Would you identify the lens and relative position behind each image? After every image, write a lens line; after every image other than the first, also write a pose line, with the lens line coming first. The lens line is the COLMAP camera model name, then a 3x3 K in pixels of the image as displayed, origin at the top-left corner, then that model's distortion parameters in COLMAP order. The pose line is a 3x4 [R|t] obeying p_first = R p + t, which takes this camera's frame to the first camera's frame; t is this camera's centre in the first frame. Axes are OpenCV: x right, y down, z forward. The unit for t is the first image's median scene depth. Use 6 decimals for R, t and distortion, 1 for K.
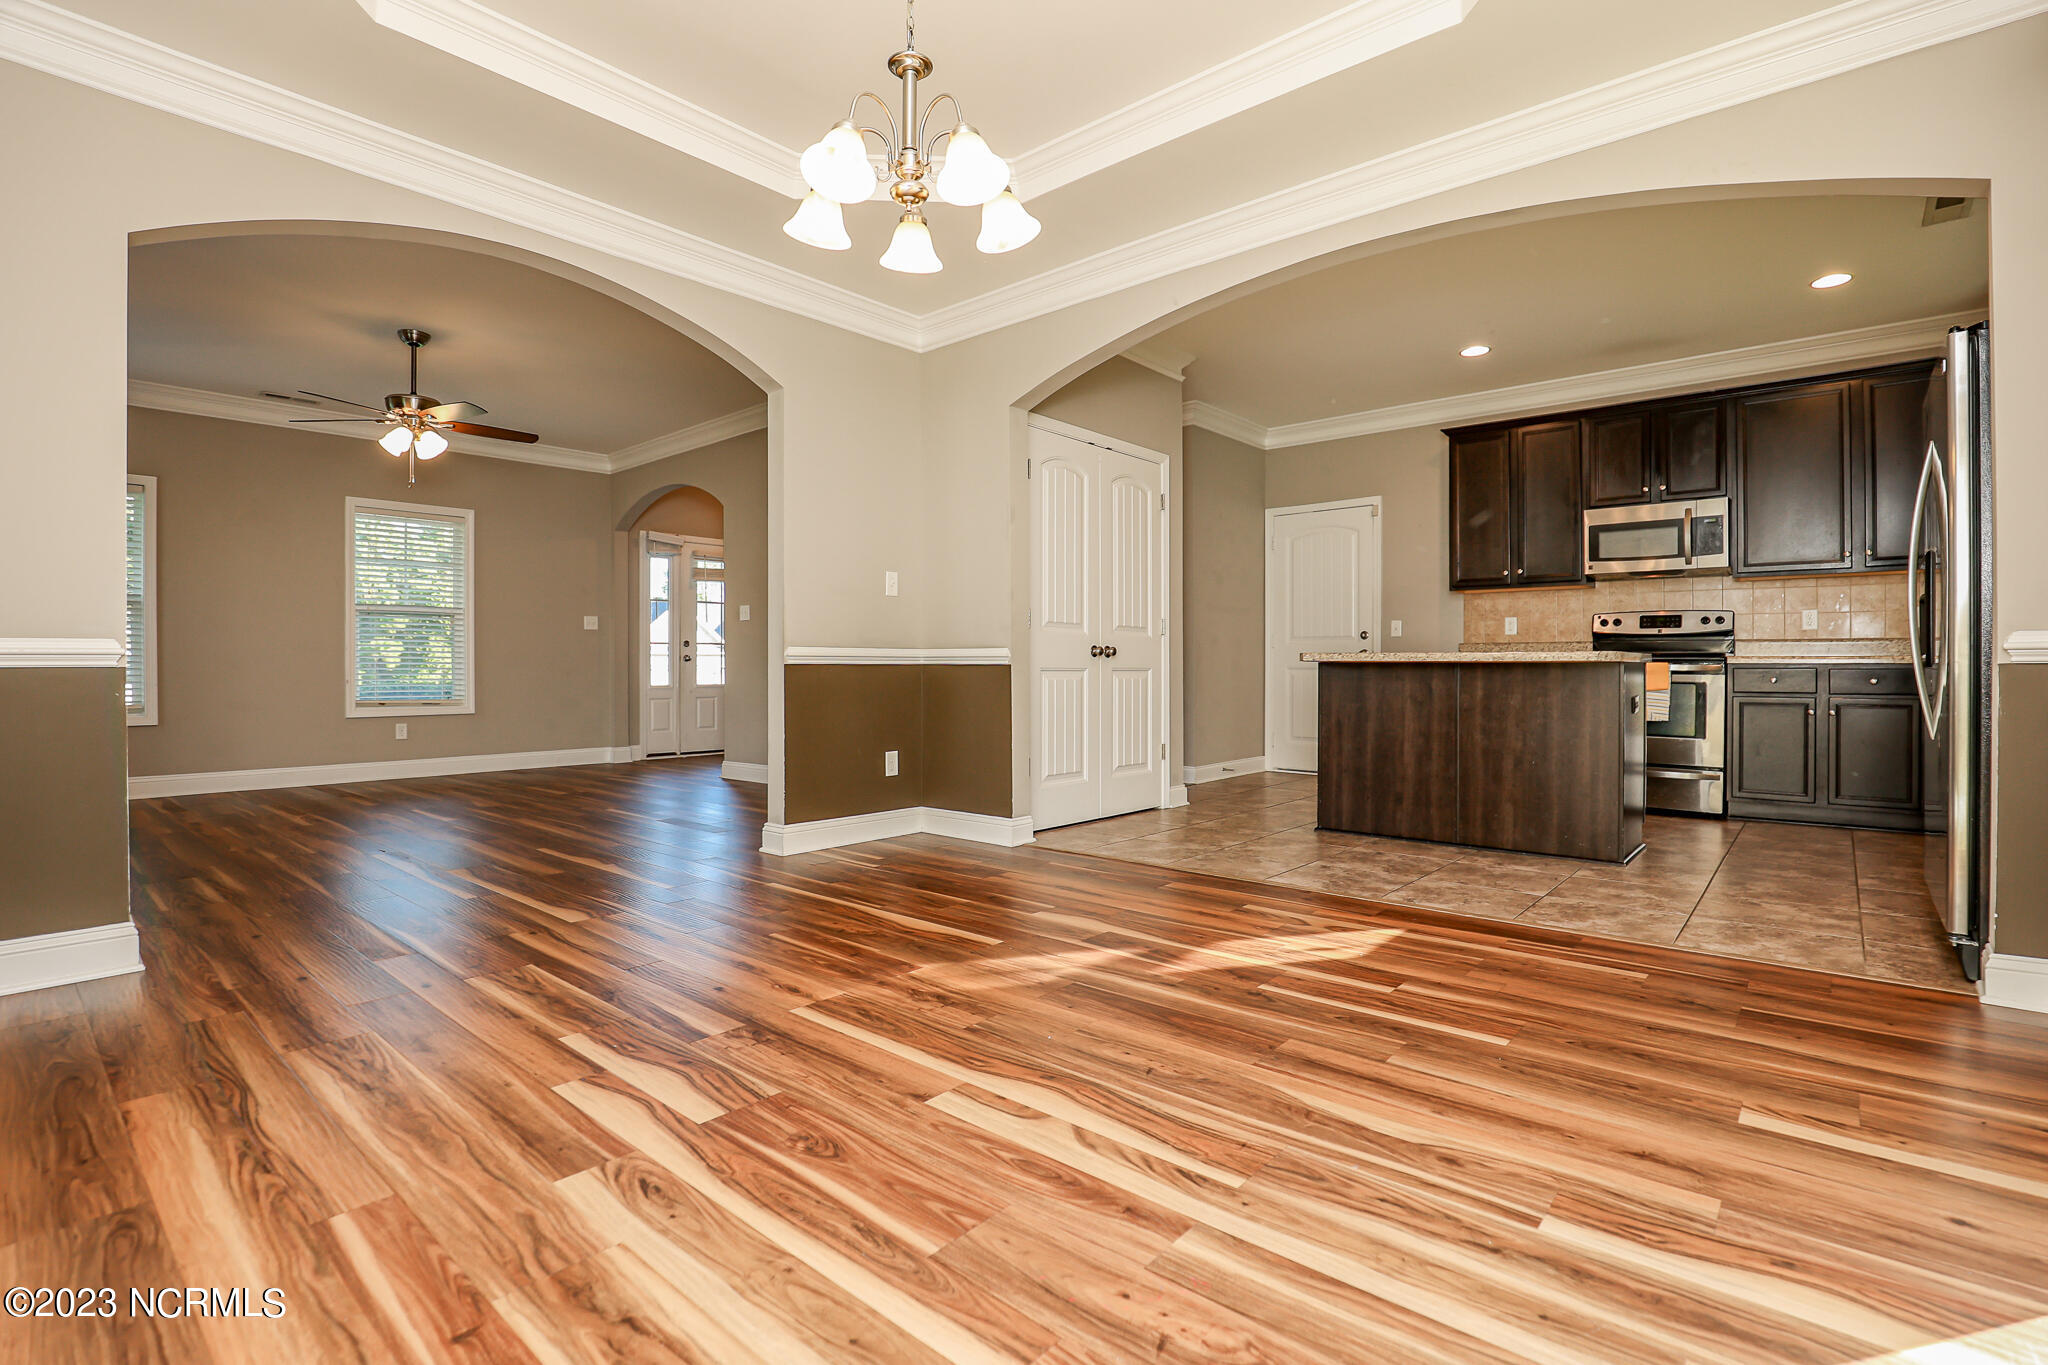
lens RADIAL K [[958.5, 0, 1035.6], [0, 958.5, 679.5], [0, 0, 1]] dist [-0.037293, 0.008105]
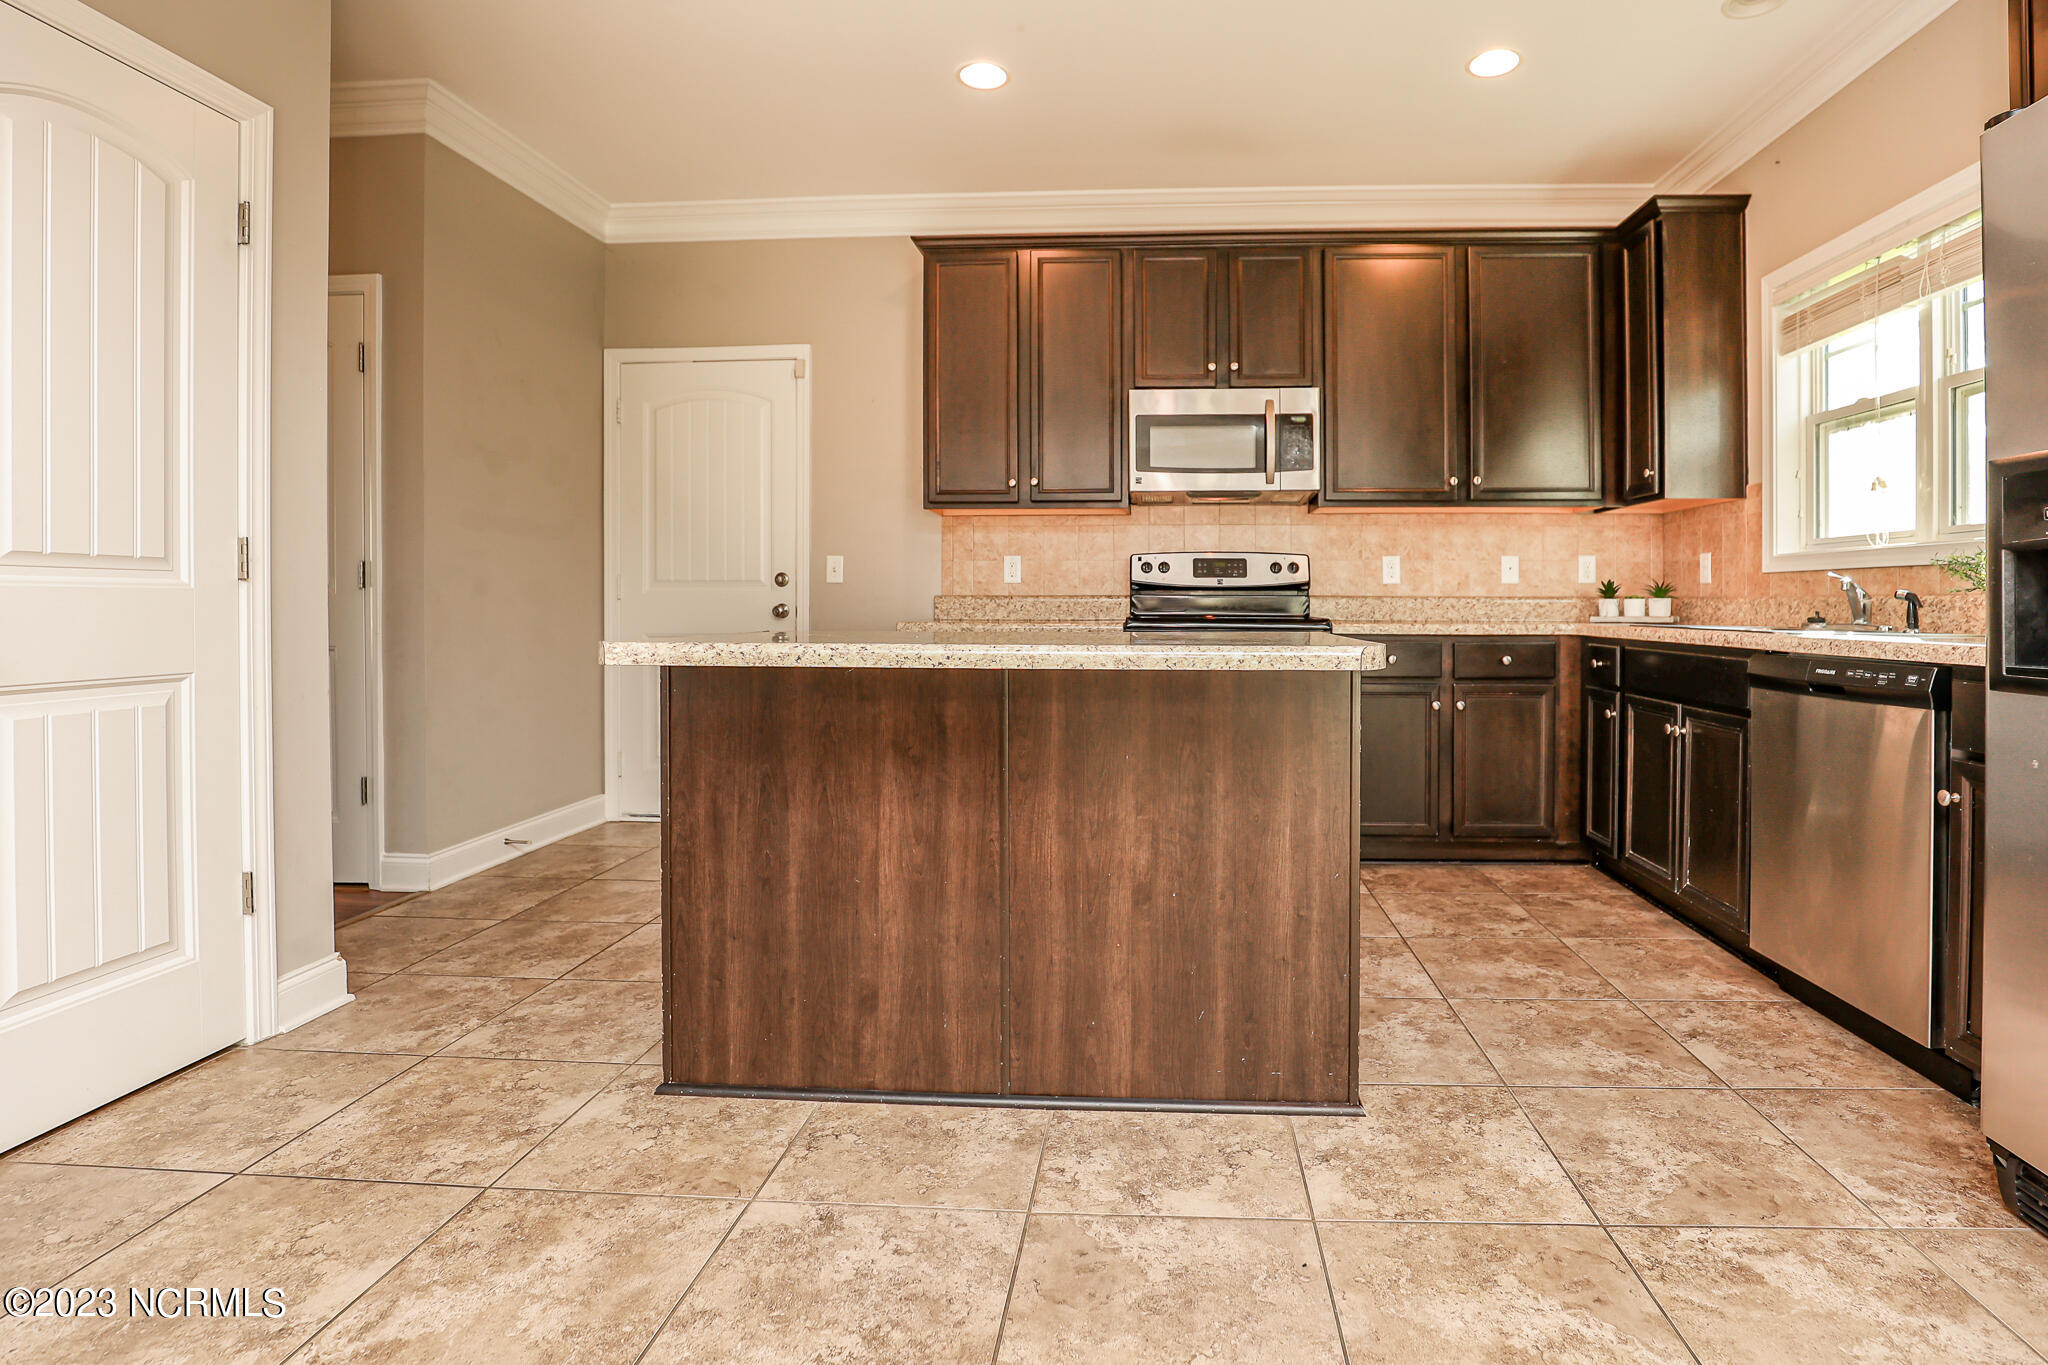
lens RADIAL K [[1016.8, 0, 1120.7], [0, 1016.8, 607.0], [0, 0, 1]] dist [-0.033213, 0.004717]
pose [[0.794745, -0.002890, 0.606936, 0.168910], [0.008008, 0.999952, -0.005726, -0.030851], [-0.606890, 0.009411, 0.794730, 0.484230]]
